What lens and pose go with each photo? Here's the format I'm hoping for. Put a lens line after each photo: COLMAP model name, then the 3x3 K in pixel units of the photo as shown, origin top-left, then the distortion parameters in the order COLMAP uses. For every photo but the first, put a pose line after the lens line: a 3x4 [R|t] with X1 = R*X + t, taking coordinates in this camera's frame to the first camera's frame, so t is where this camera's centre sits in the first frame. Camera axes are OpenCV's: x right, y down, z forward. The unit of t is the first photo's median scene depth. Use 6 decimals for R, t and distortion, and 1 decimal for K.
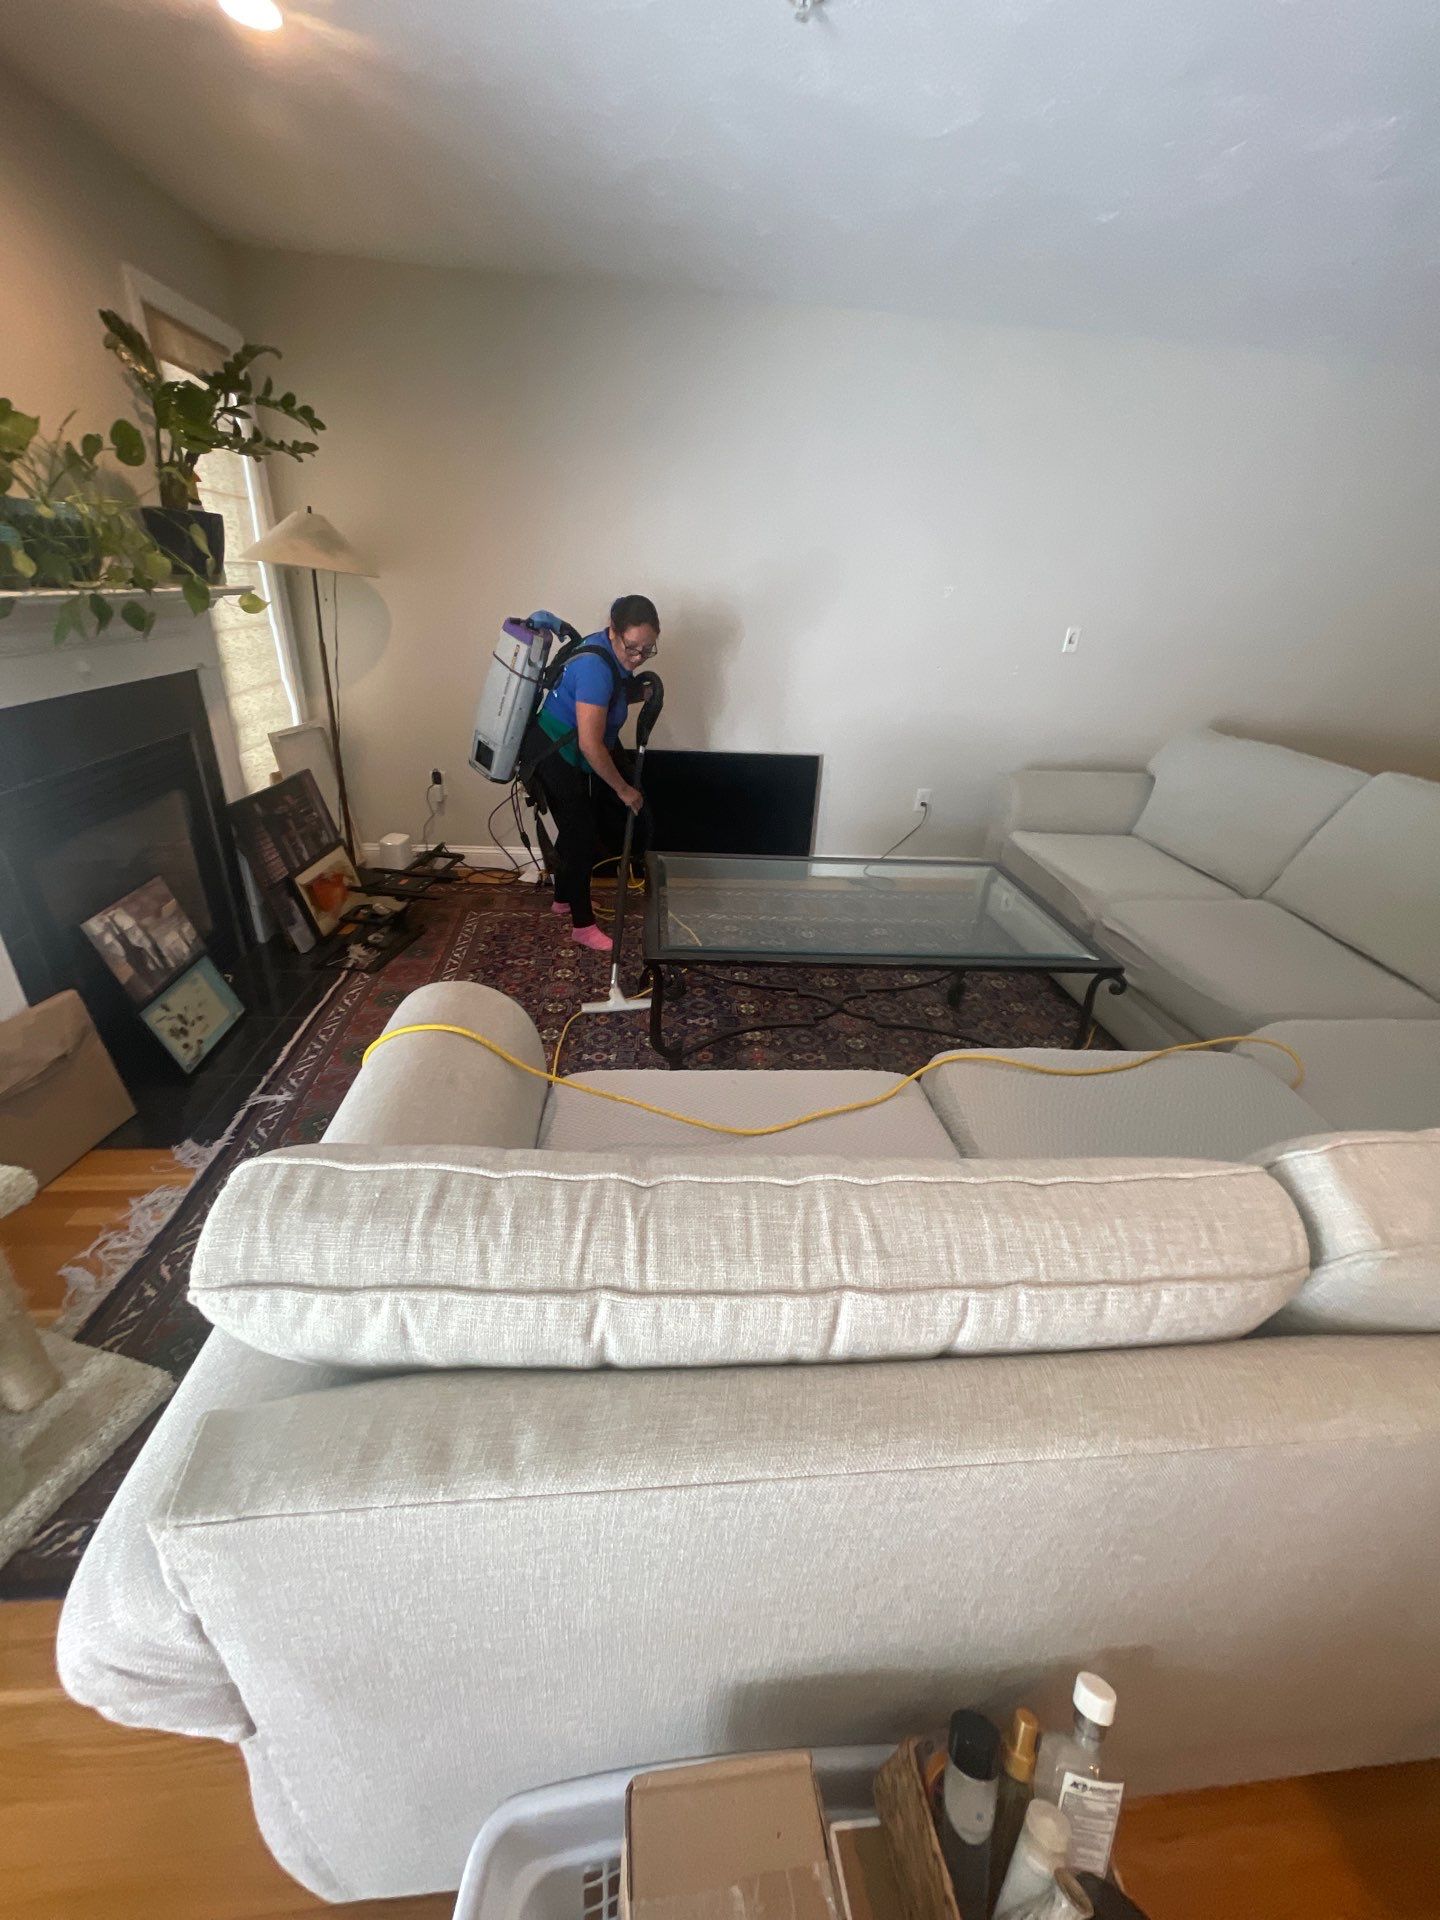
lens RADIAL K [[772.4, 0, 720.0], [0, 772.4, 960.0], [0, 0, 1]] dist [-0.003395, -0.000339]
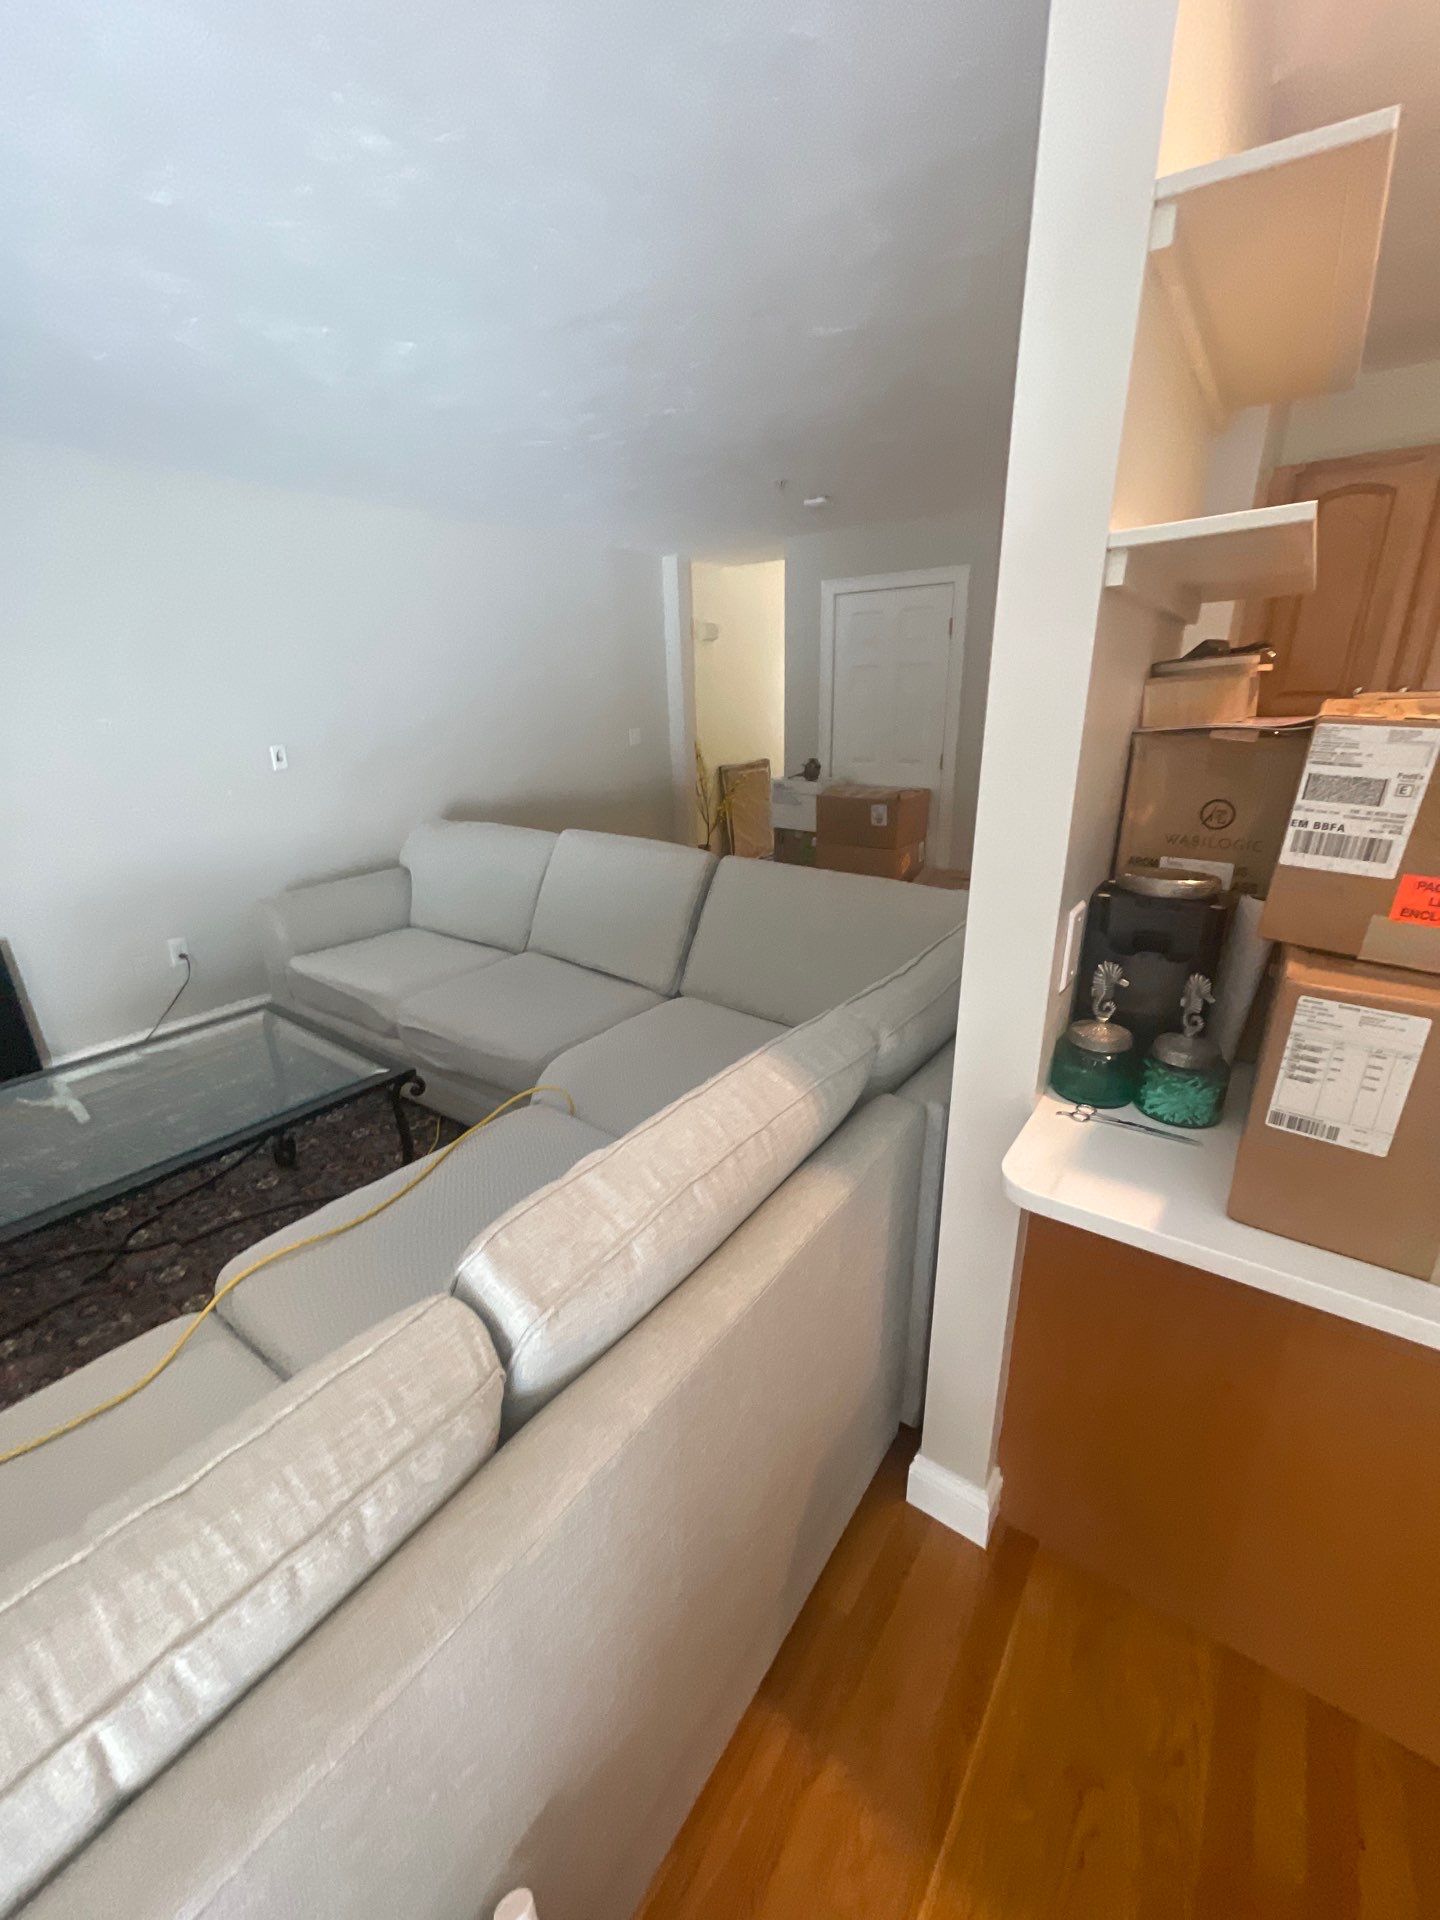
lens RADIAL K [[772.4, 0, 720.0], [0, 772.4, 960.0], [0, 0, 1]] dist [-0.003395, -0.000339]
pose [[0.656105, -0.309037, 0.688493, 0.101189], [0.384238, 0.922002, 0.047687, -0.012137], [-0.649529, 0.233257, 0.723674, -0.022638]]
